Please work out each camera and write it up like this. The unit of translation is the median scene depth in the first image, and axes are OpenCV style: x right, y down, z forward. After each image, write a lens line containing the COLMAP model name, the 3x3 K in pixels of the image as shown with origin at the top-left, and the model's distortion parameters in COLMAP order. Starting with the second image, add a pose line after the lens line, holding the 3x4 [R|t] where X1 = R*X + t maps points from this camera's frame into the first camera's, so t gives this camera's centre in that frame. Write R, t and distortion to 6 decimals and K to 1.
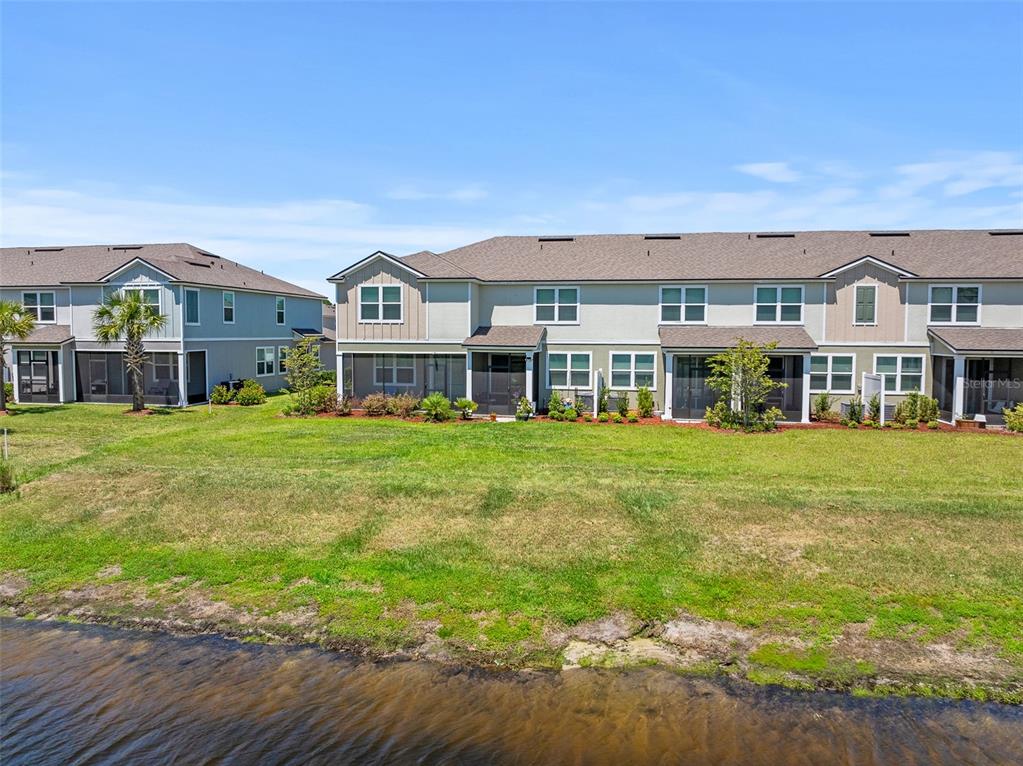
lens RADIAL K [[721.6, 0, 507.9], [0, 721.6, 378.0], [0, 0, 1]] dist [-0.037835, -0.004768]
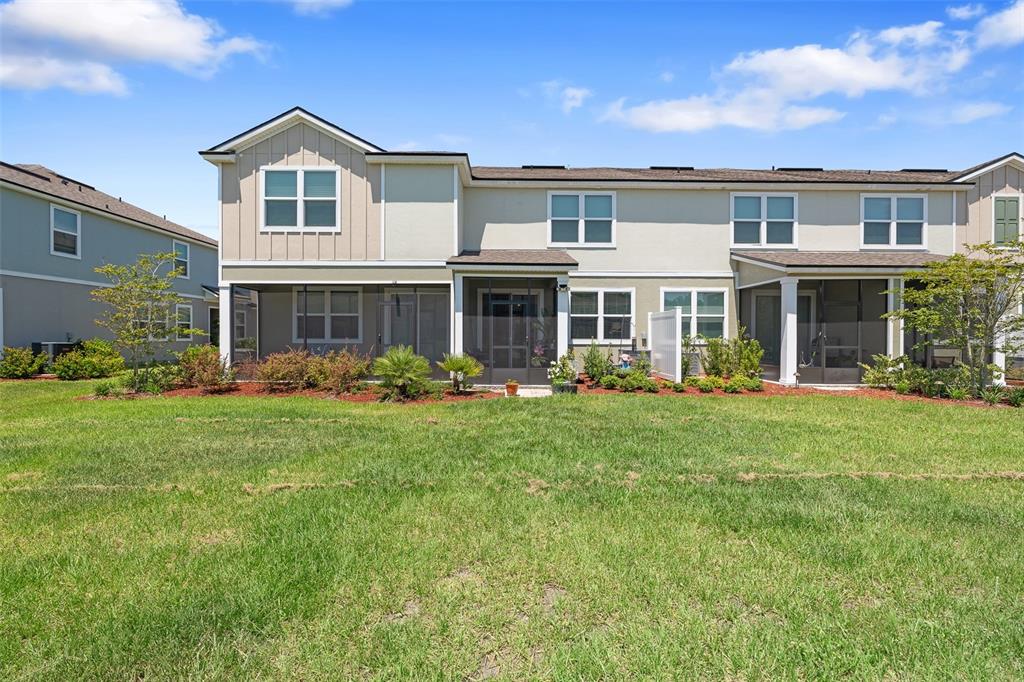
lens RADIAL K [[460.8, 0, 513.0], [0, 460.8, 338.5], [0, 0, 1]] dist [-0.003640, 0.001210]
pose [[0.981587, -0.001979, 0.191006, -0.078622], [0.012502, 0.998468, -0.053900, 0.032725], [-0.190607, 0.055296, 0.980108, 0.607784]]
